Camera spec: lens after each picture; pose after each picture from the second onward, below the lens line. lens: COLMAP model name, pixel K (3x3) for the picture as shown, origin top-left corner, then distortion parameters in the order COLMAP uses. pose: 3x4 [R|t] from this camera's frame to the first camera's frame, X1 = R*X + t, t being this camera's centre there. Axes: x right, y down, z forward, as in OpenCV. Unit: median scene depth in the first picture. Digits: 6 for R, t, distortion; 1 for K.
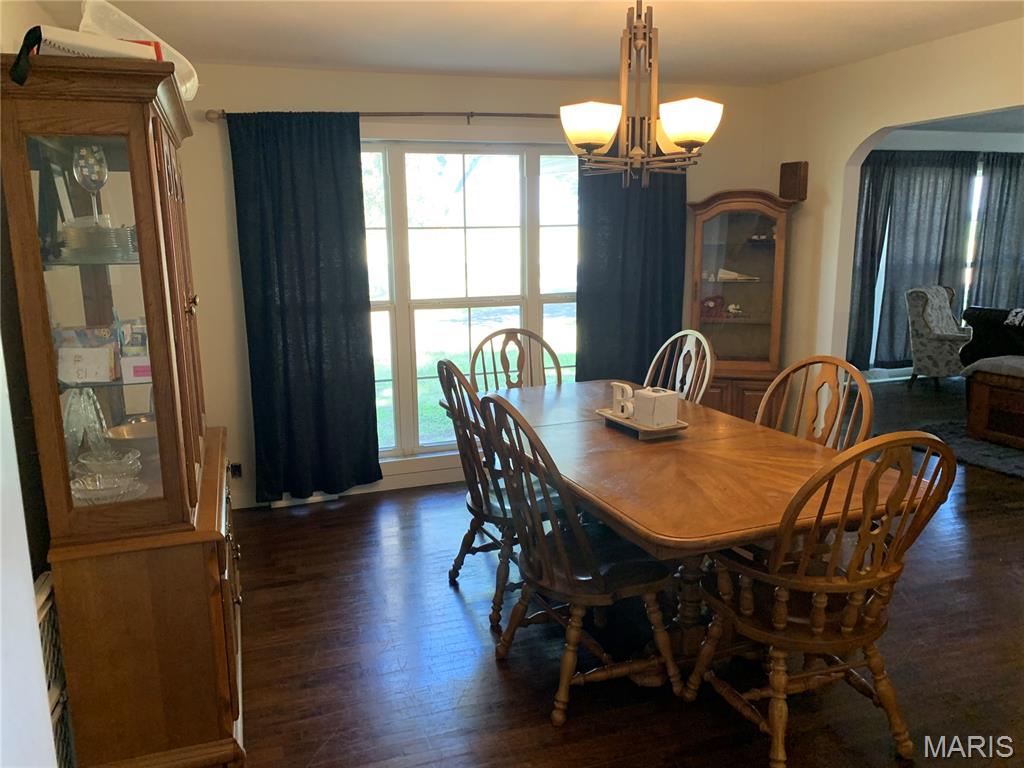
lens RADIAL K [[783.4, 0, 512.0], [0, 783.4, 384.0], [0, 0, 1]] dist [0.014426, 0.000097]
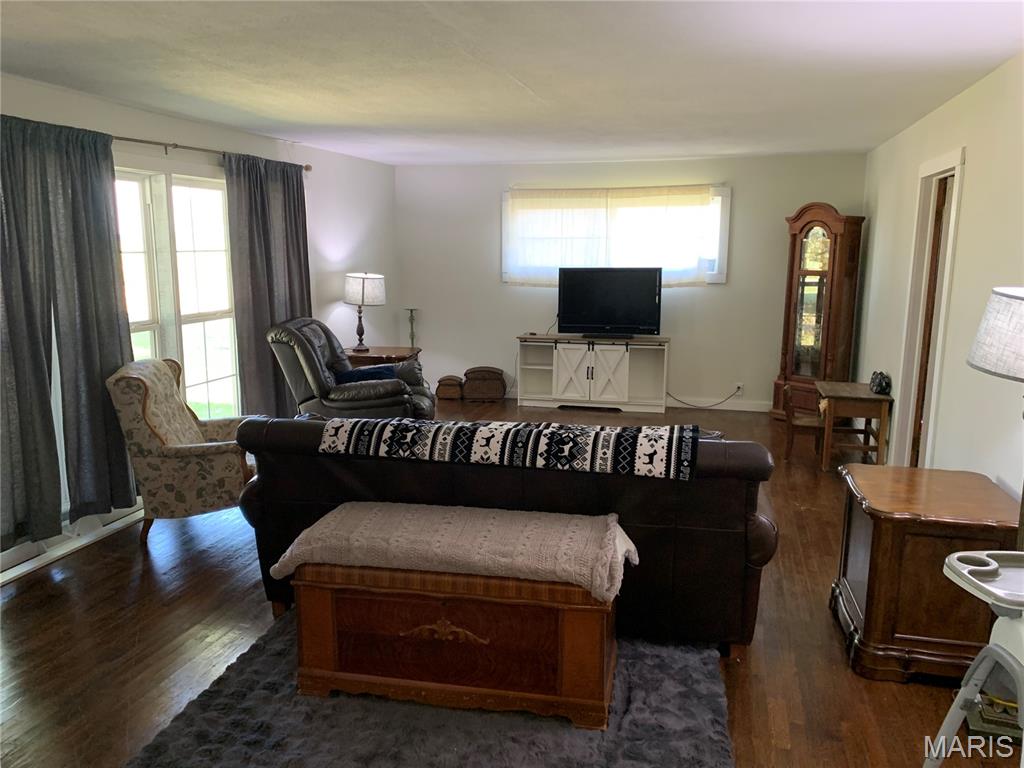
lens RADIAL K [[783.4, 0, 512.0], [0, 783.4, 384.0], [0, 0, 1]] dist [0.014426, 0.000097]
pose [[0.554335, -0.133470, 0.821522, 0.204322], [0.153242, 0.986550, 0.056879, -0.104042], [-0.818064, 0.094362, 0.567333, 0.455739]]
